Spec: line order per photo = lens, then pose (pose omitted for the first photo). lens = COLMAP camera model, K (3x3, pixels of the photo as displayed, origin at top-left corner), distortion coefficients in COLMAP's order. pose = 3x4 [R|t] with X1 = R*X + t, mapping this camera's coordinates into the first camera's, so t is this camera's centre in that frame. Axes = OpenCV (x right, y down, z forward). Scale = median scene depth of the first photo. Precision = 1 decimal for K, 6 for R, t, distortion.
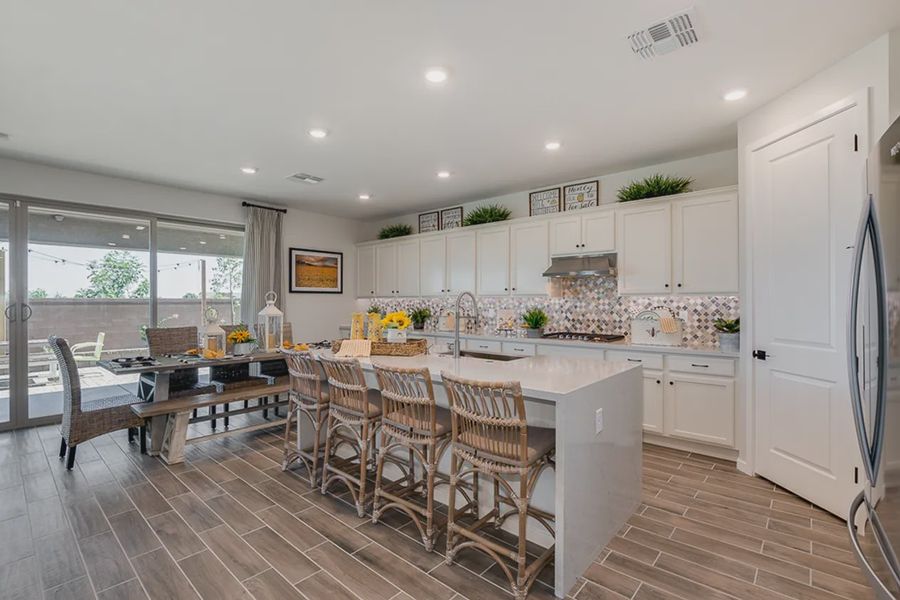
lens RADIAL K [[422.1, 0, 449.4], [0, 422.1, 299.4], [0, 0, 1]] dist [-0.021135, -0.000432]
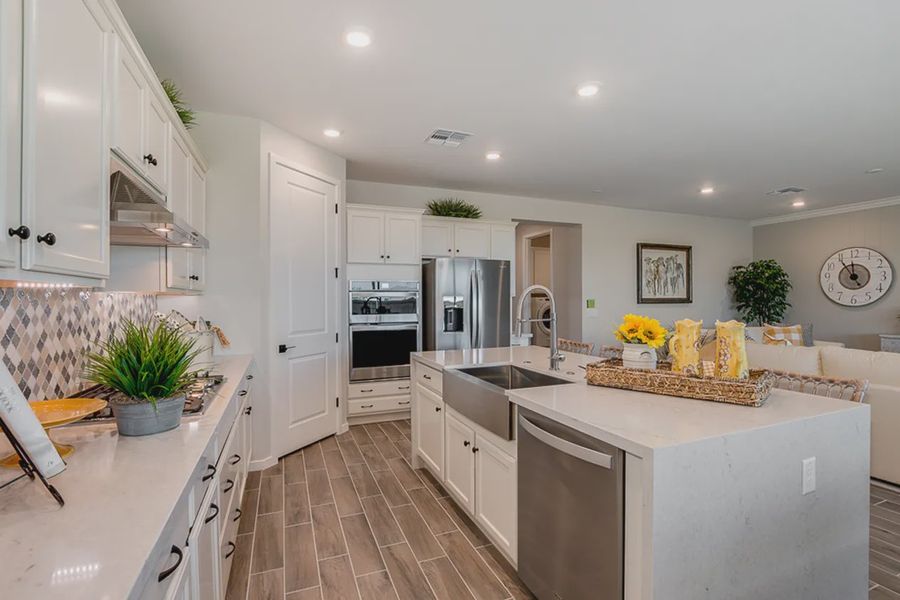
lens RADIAL K [[422.1, 0, 451.0], [0, 422.1, 299.3], [0, 0, 1]] dist [-0.021135, -0.000432]
pose [[-0.901900, 0.005907, 0.431905, -0.095974], [0.003530, 0.999974, -0.006306, 0.005937], [-0.431931, -0.004163, -0.901897, 1.161737]]
